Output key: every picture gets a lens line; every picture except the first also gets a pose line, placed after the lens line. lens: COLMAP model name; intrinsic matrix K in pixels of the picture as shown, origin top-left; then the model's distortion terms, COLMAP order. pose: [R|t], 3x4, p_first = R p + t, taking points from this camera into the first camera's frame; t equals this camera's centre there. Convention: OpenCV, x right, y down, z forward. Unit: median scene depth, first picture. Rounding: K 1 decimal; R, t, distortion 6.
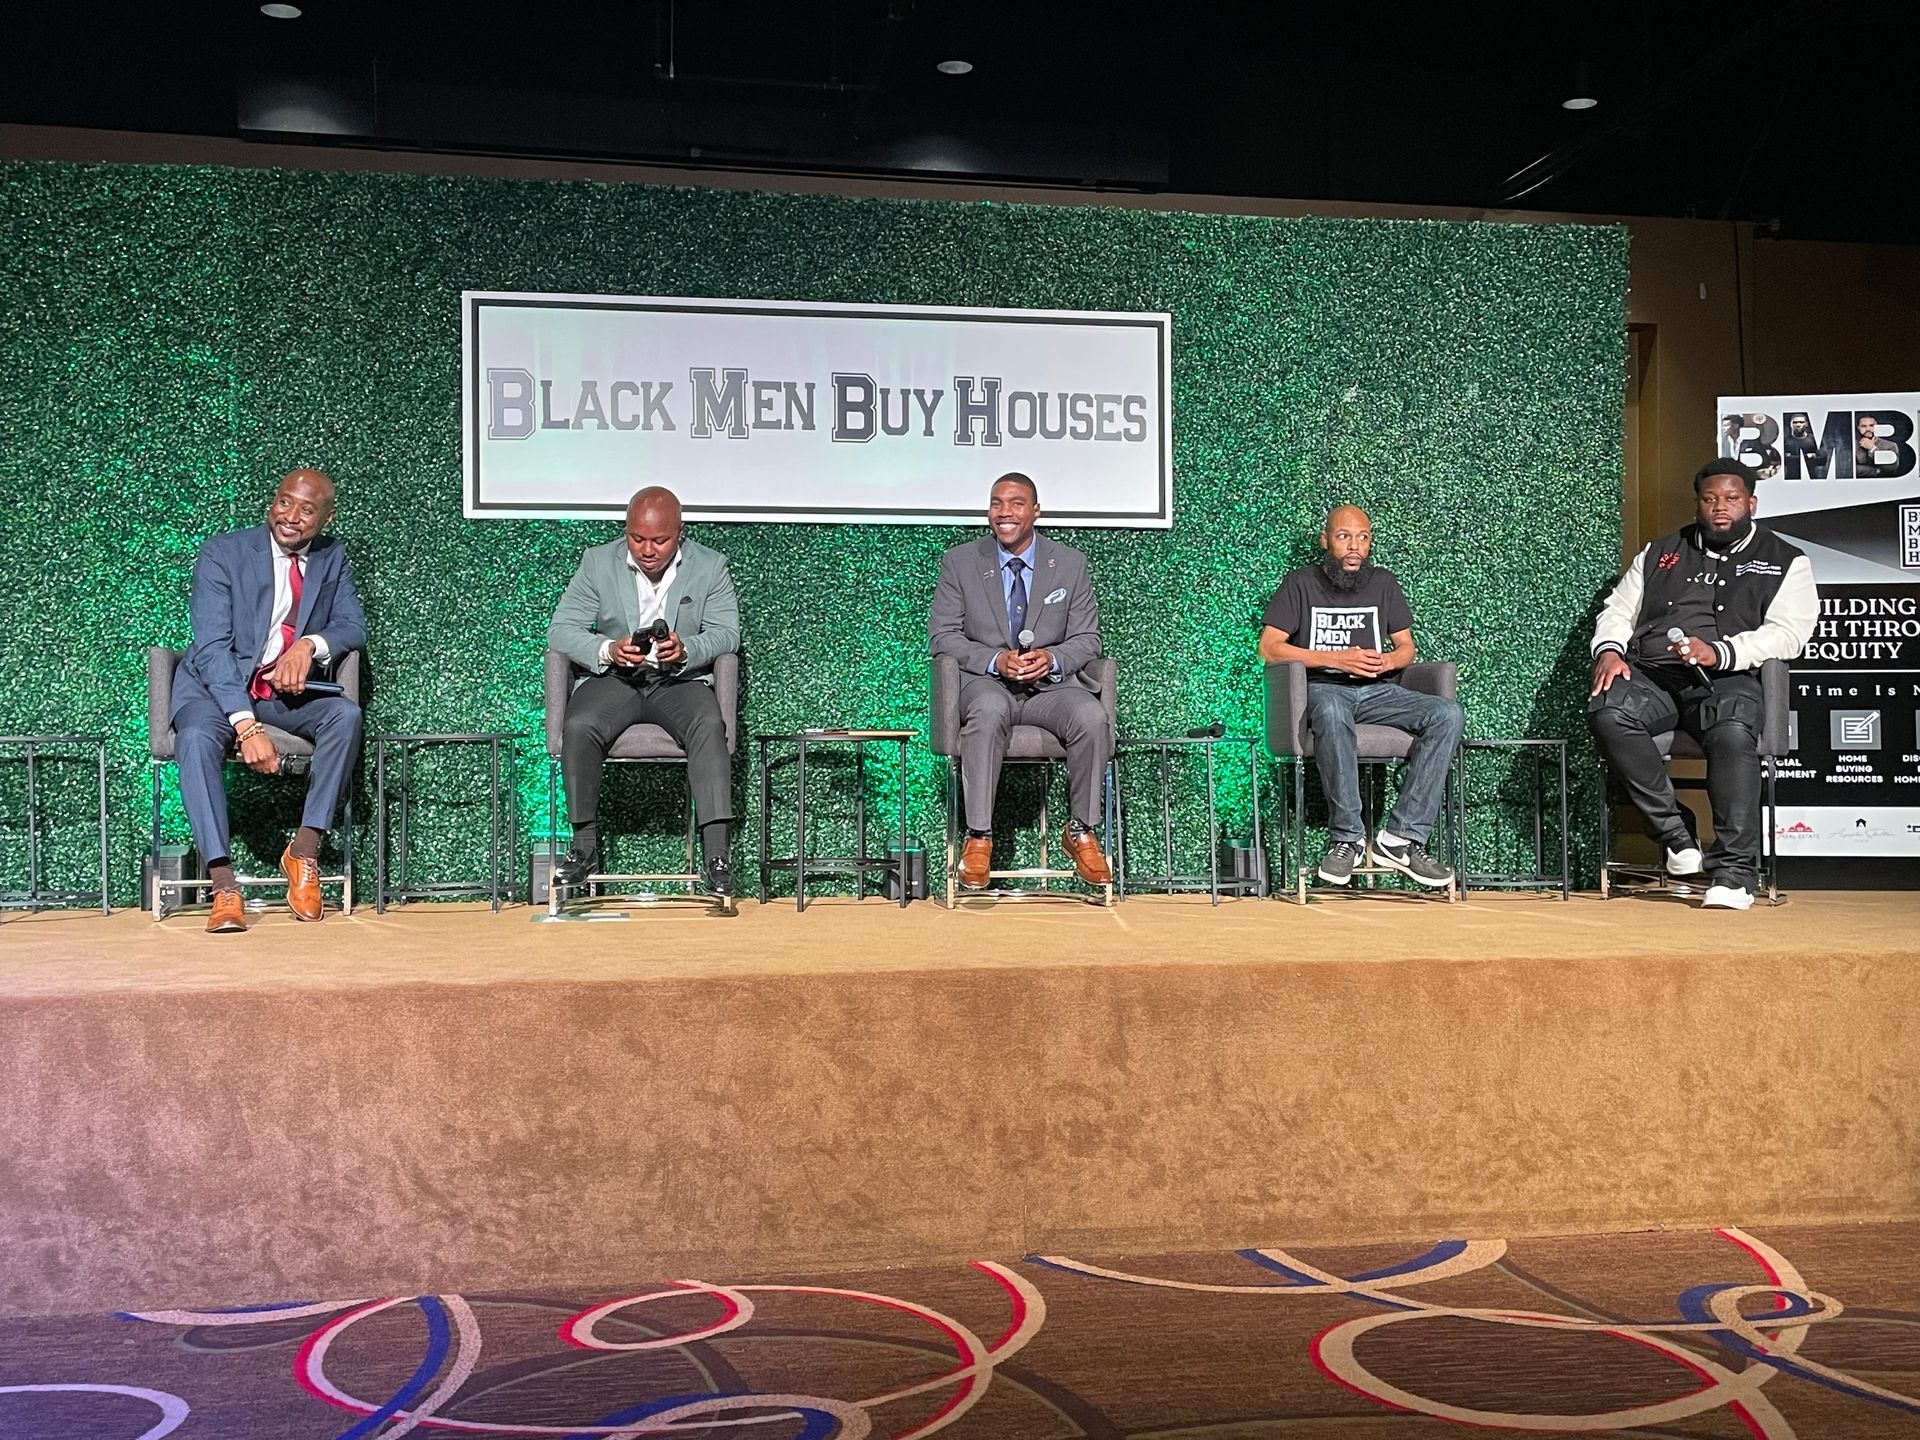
lens RADIAL K [[1938.5, 0, 968.4], [0, 1938.5, 725.1], [0, 0, 1]] dist [0.118079, -0.194836]
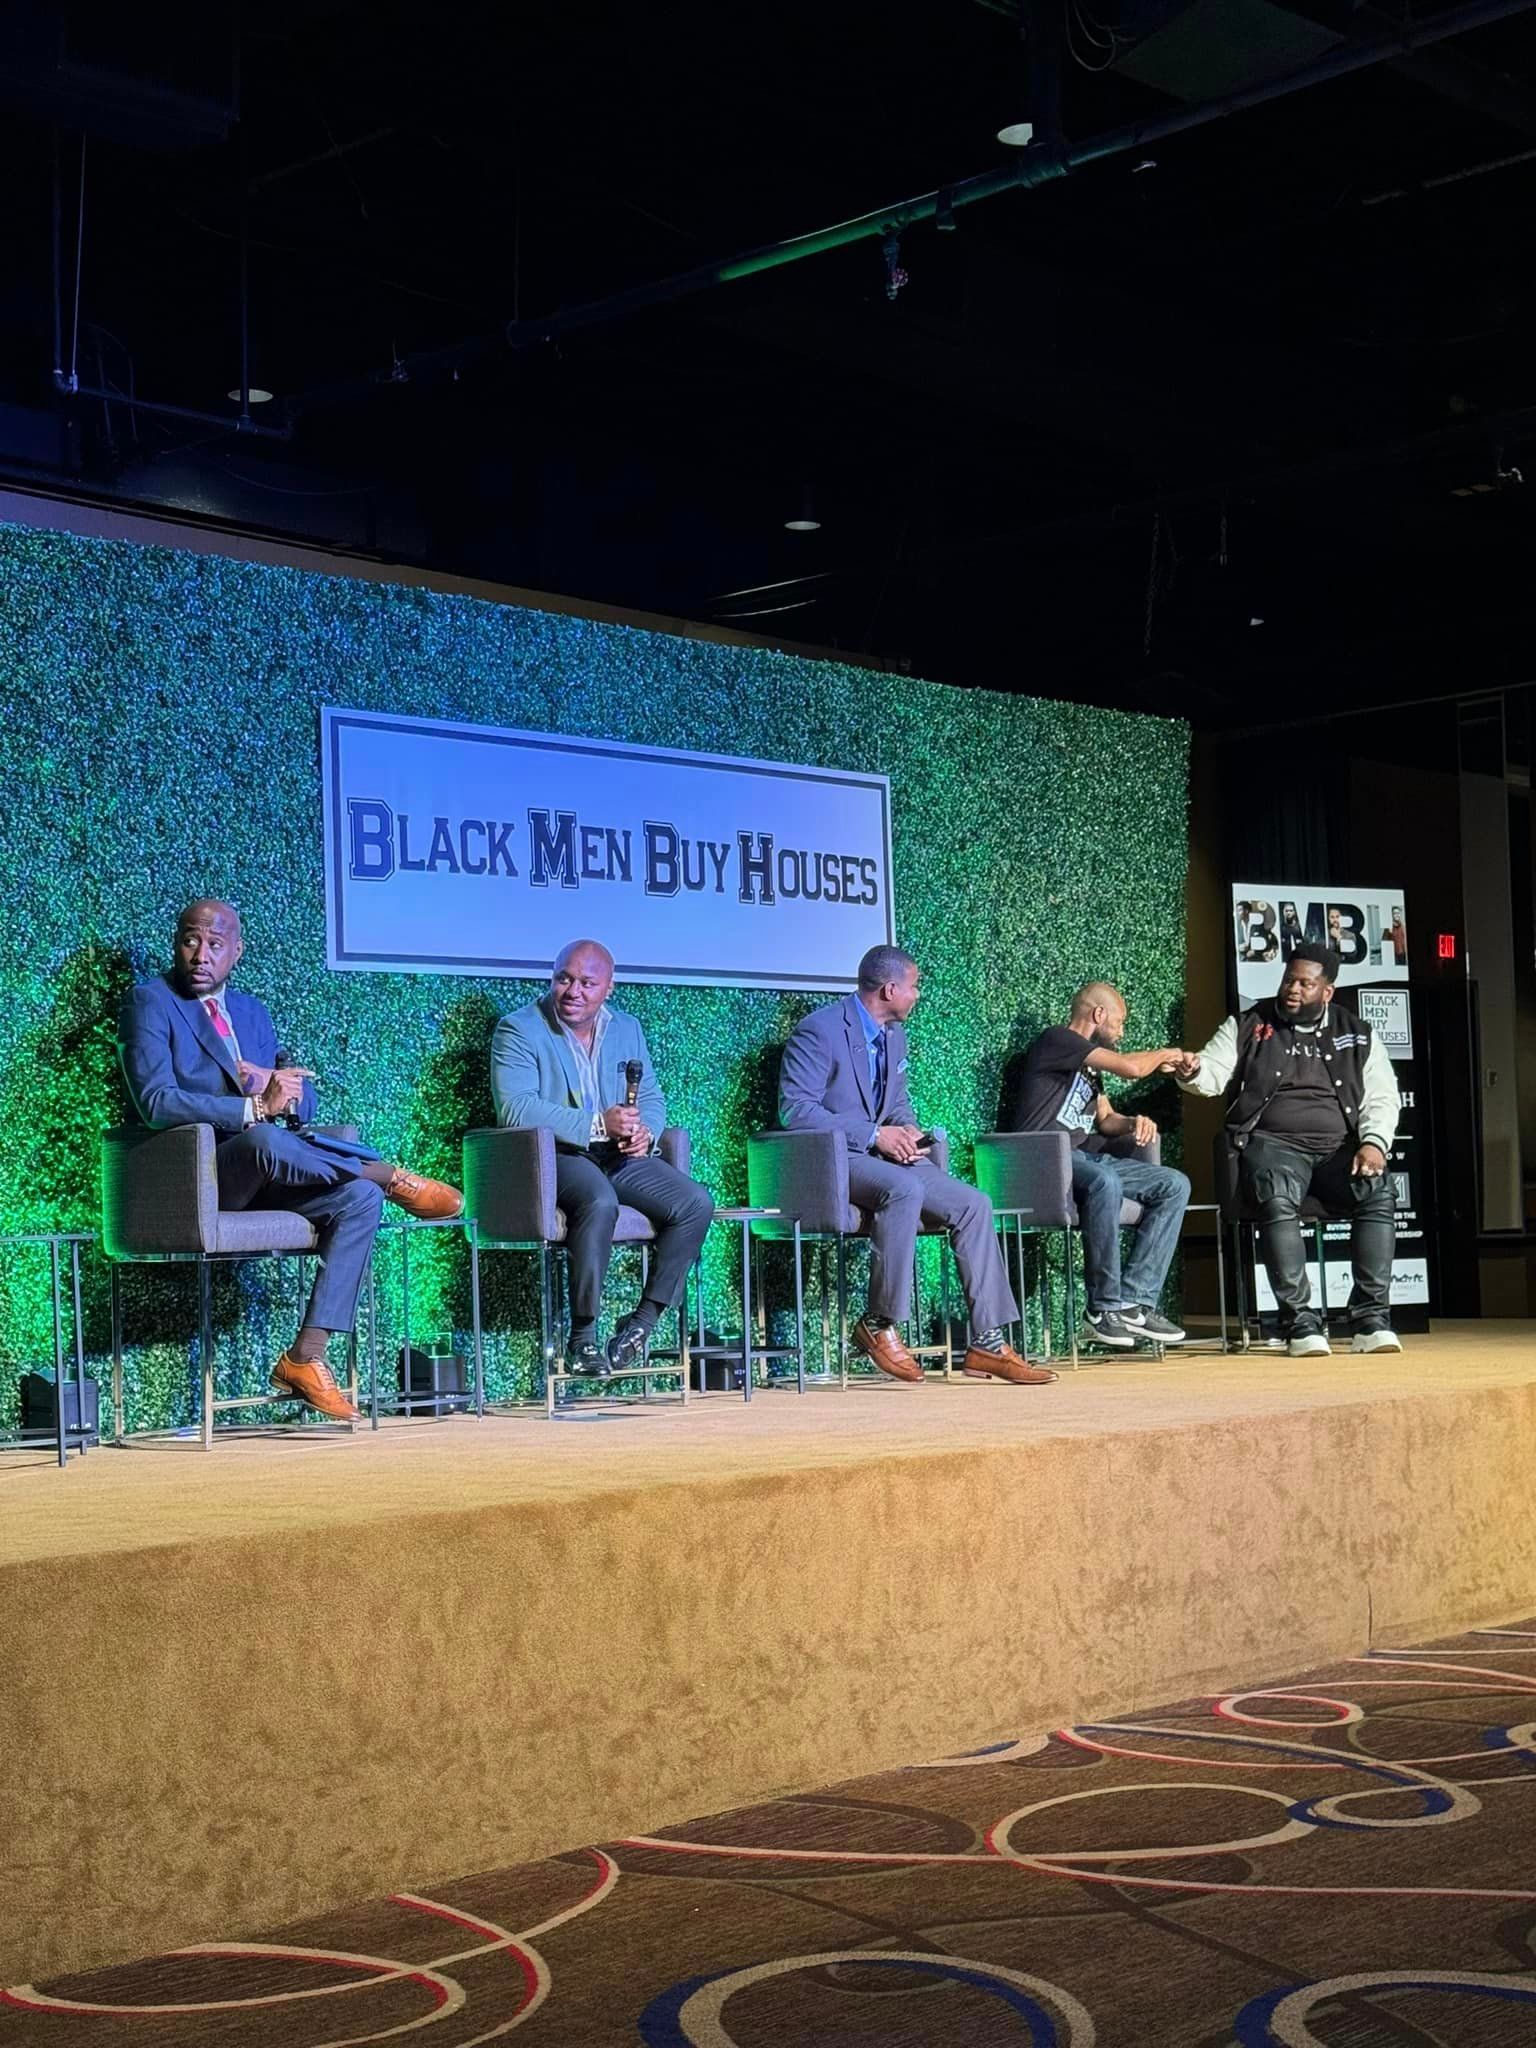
lens RADIAL K [[2977.6, 0, 770.3], [0, 2977.6, 1020.6], [0, 0, 1]] dist [0.099425, 0.015717]
pose [[0.798511, 0.018155, 0.601707, -0.878934], [0.019592, 0.998232, -0.056119, -0.006847], [-0.601662, 0.056600, 0.796743, -0.152025]]
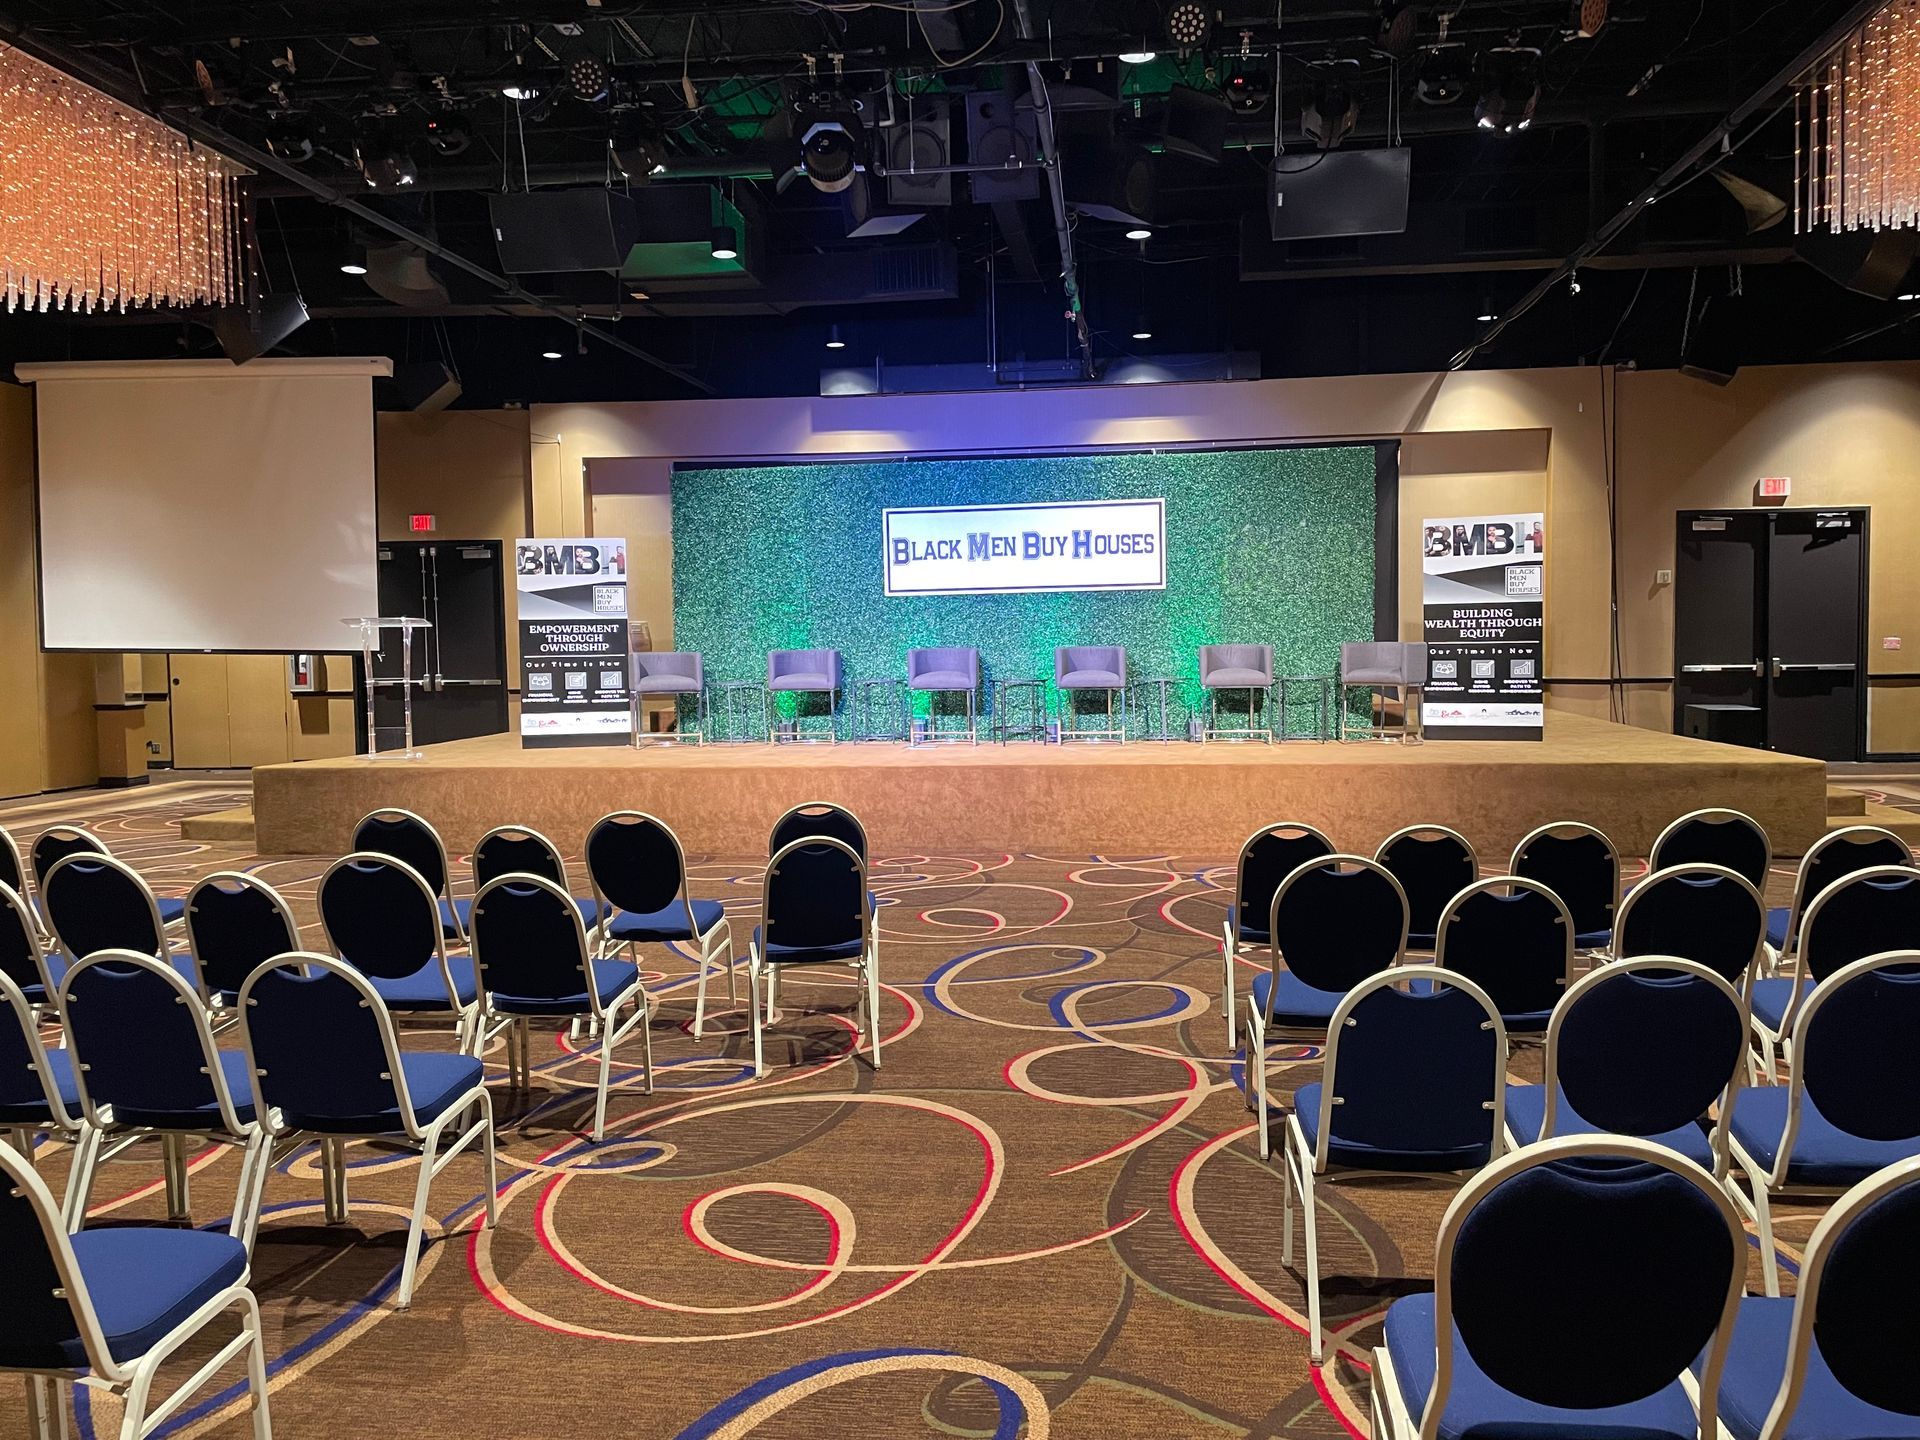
lens RADIAL K [[1482.6, 0, 961.8], [0, 1482.6, 713.7], [0, 0, 1]] dist [0.100159, -0.003164]
pose [[0.952014, 0.002285, -0.306046, 0.446665], [0.020110, 0.997344, 0.070003, -0.084893], [0.305393, -0.072798, 0.949440, -0.864936]]
